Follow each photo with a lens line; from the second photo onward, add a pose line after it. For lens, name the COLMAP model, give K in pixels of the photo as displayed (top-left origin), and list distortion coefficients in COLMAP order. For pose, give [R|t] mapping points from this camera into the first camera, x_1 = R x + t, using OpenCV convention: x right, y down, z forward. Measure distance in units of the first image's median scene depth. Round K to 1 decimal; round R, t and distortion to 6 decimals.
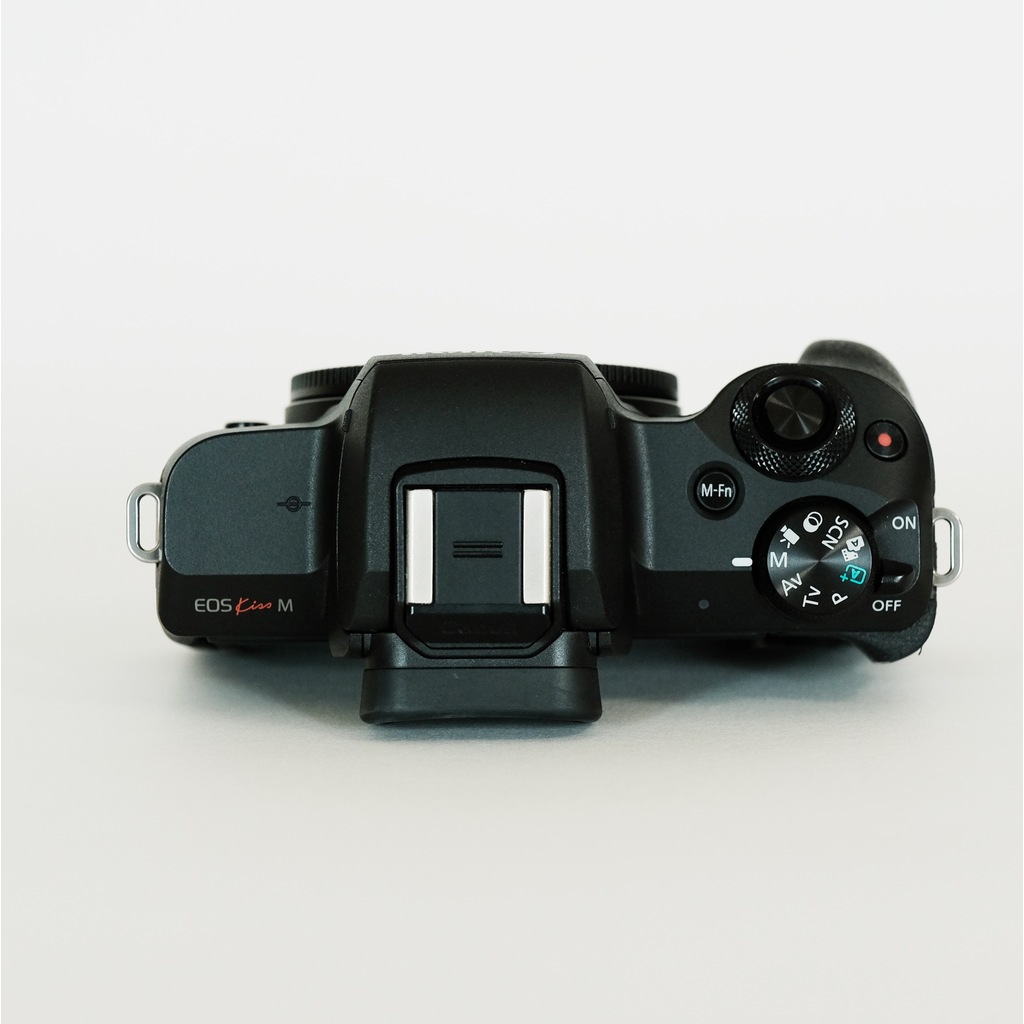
lens RADIAL K [[5925.5, 0, 512.0], [0, 5925.5, 512.0], [0, 0, 1]] dist [0.023089, -4.461154]
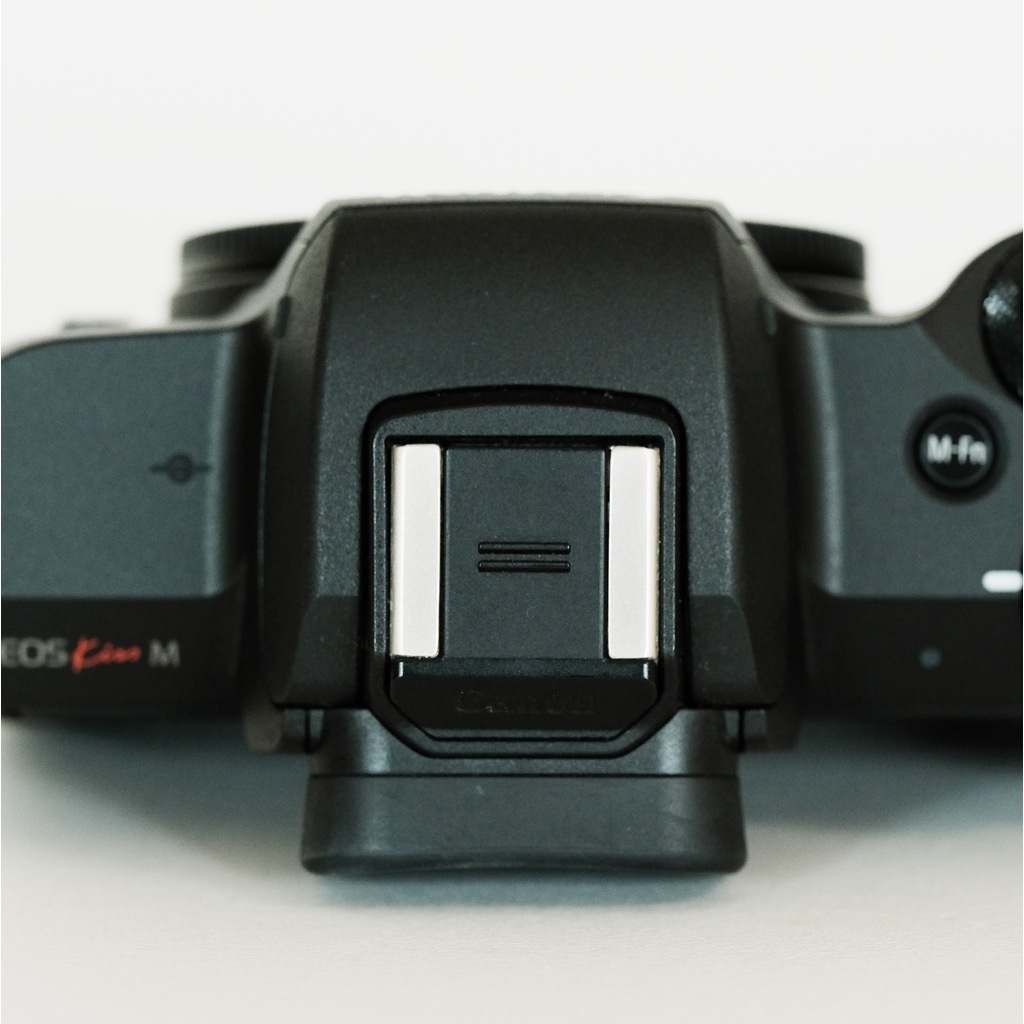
lens RADIAL K [[7166.6, 0, 512.0], [0, 7166.6, 512.0], [0, 0, 1]] dist [0.158716, 6.201684]
pose [[0.999916, 0.007802, 0.010338, -0.013491], [-0.007883, 0.999938, 0.007827, -0.002819], [-0.010276, -0.007908, 0.999916, 0.347146]]
